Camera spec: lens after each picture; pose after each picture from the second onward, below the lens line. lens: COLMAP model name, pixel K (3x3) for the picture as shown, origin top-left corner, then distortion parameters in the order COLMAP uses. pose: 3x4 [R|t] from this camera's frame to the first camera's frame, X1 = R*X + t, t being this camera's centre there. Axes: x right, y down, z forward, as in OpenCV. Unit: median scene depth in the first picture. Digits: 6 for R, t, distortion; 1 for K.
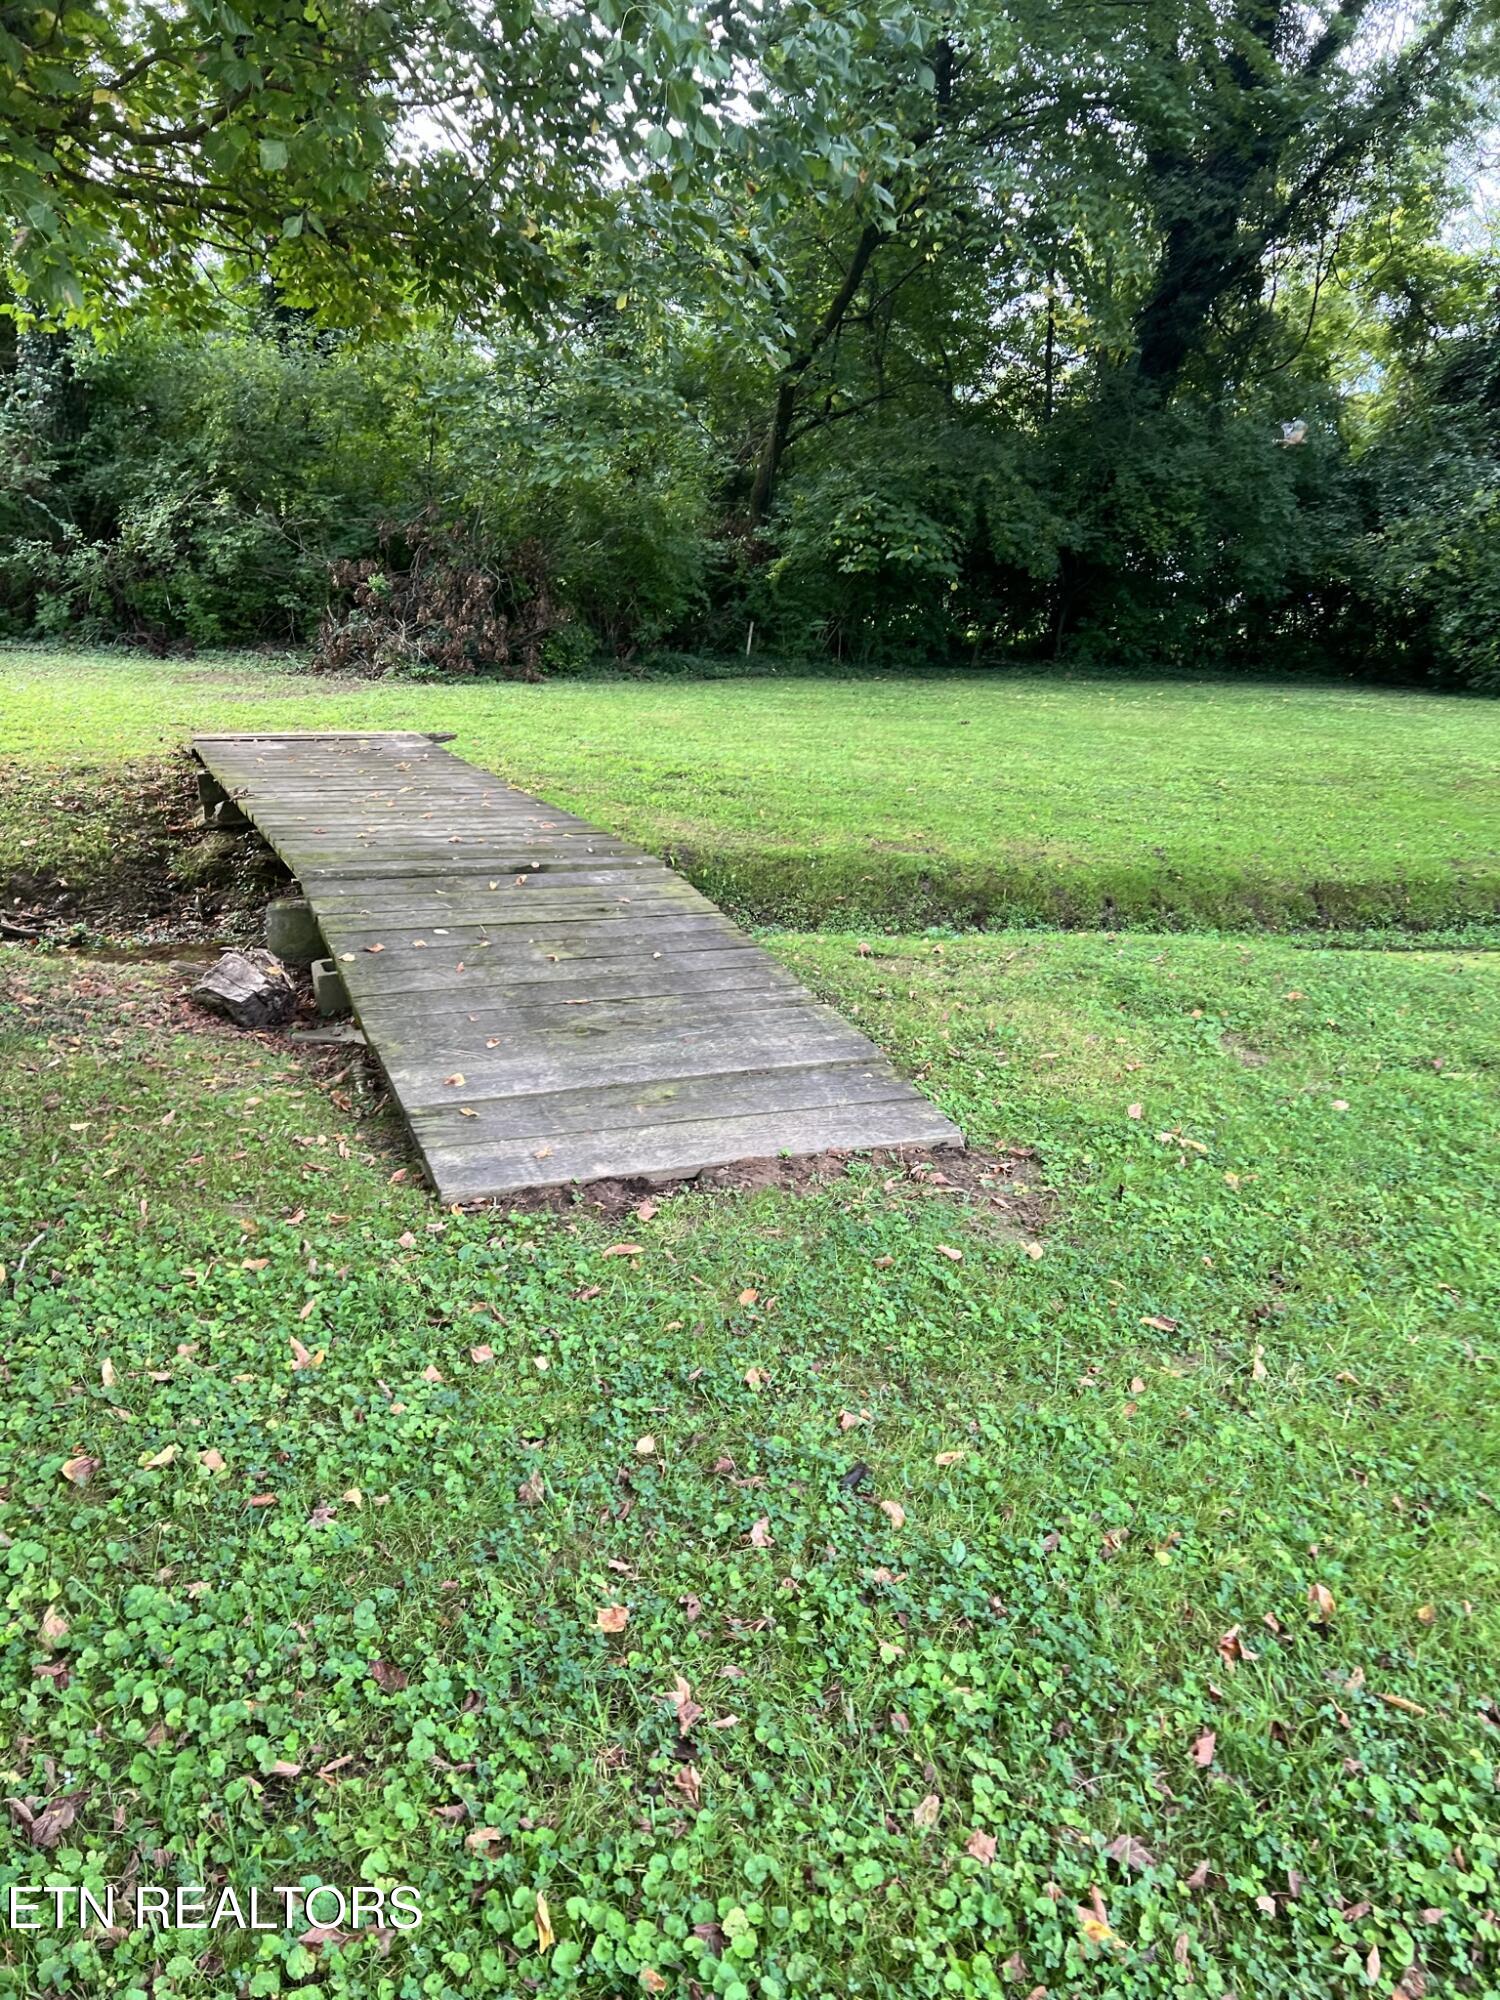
lens RADIAL K [[1495.9, 0, 750.6], [0, 1495.9, 1001.9], [0, 0, 1]] dist [0.051899, -0.059957]
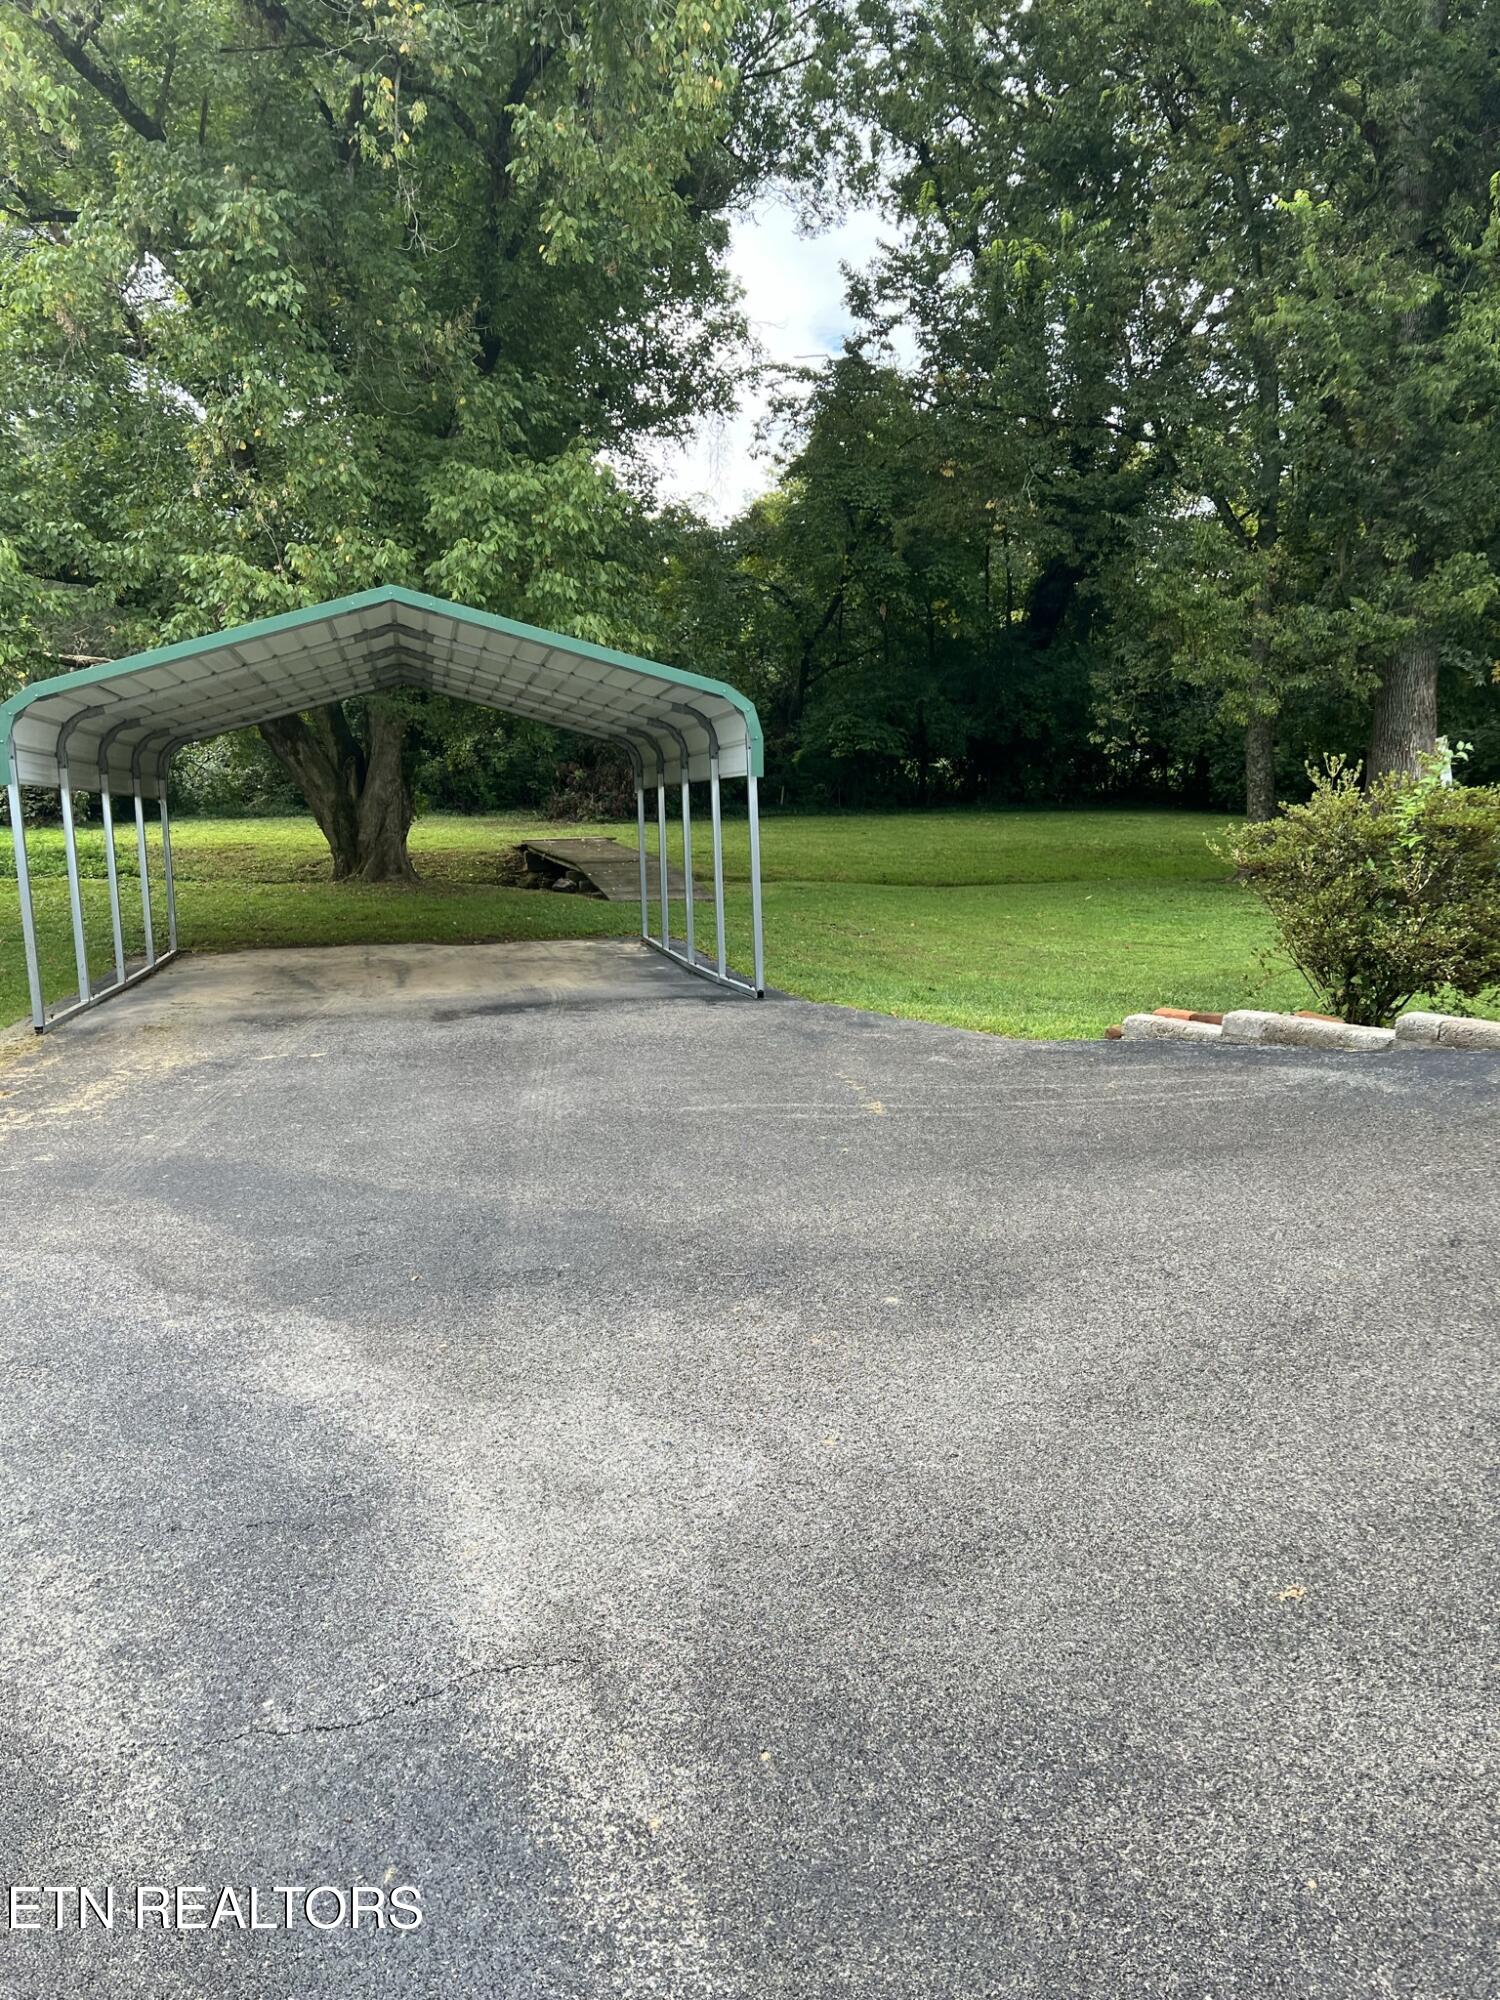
lens RADIAL K [[1495.9, 0, 749.8], [0, 1495.9, 1000.9], [0, 0, 1]] dist [0.051899, -0.059957]
pose [[0.993687, -0.018536, -0.110649, 0.168340], [0.007463, 0.994994, -0.099657, 0.194628], [0.111943, 0.098202, 0.988850, -0.807256]]
